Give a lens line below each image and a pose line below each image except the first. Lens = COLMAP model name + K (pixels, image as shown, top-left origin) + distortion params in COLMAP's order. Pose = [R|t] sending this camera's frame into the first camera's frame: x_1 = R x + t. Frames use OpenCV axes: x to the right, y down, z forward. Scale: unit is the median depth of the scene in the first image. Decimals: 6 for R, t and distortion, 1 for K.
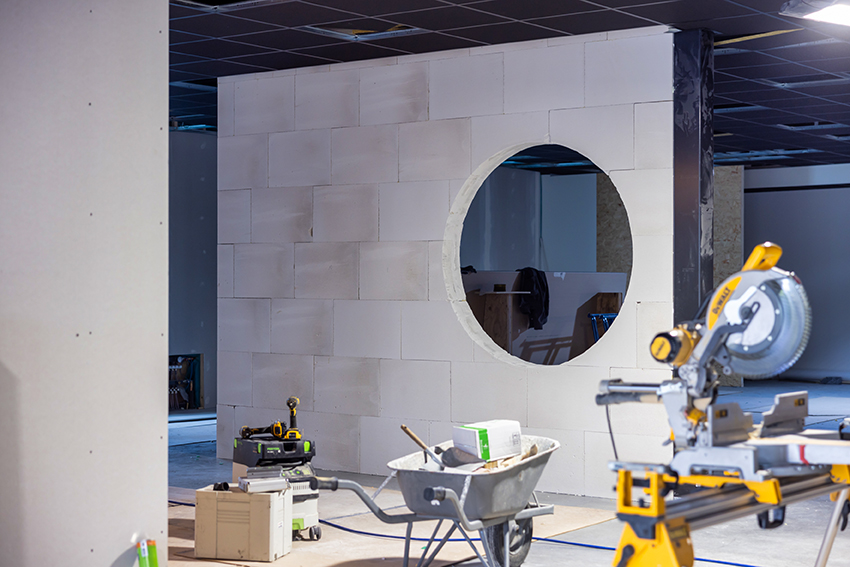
lens RADIAL K [[1495.6, 0, 425.0], [0, 1495.6, 283.5], [0, 0, 1]] dist [0.030611, 0.050747]
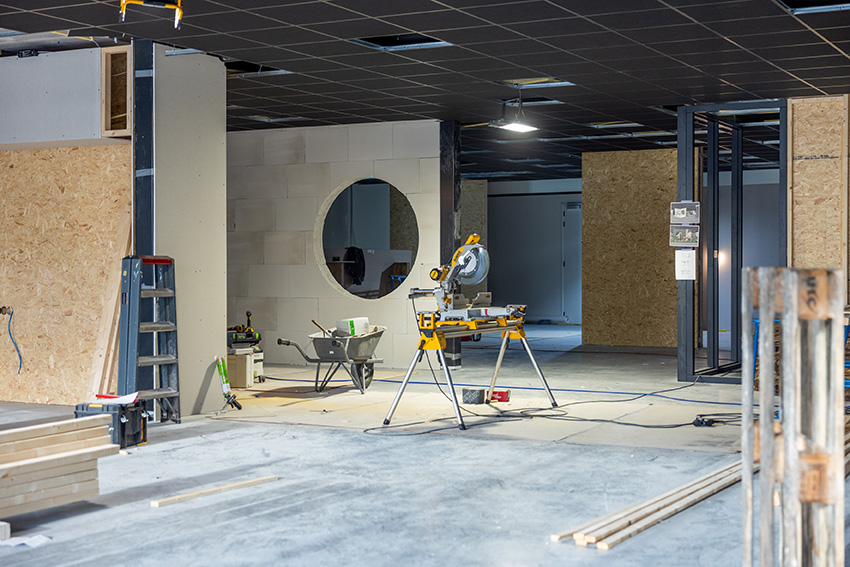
lens RADIAL K [[1327.9, 0, 425.0], [0, 1327.9, 283.5], [0, 0, 1]] dist [-0.003569, -0.000343]
pose [[0.988642, -0.005096, 0.150204, -0.143341], [0.002950, 0.999890, 0.014505, 0.017825], [-0.150261, -0.013897, 0.988549, -0.894508]]
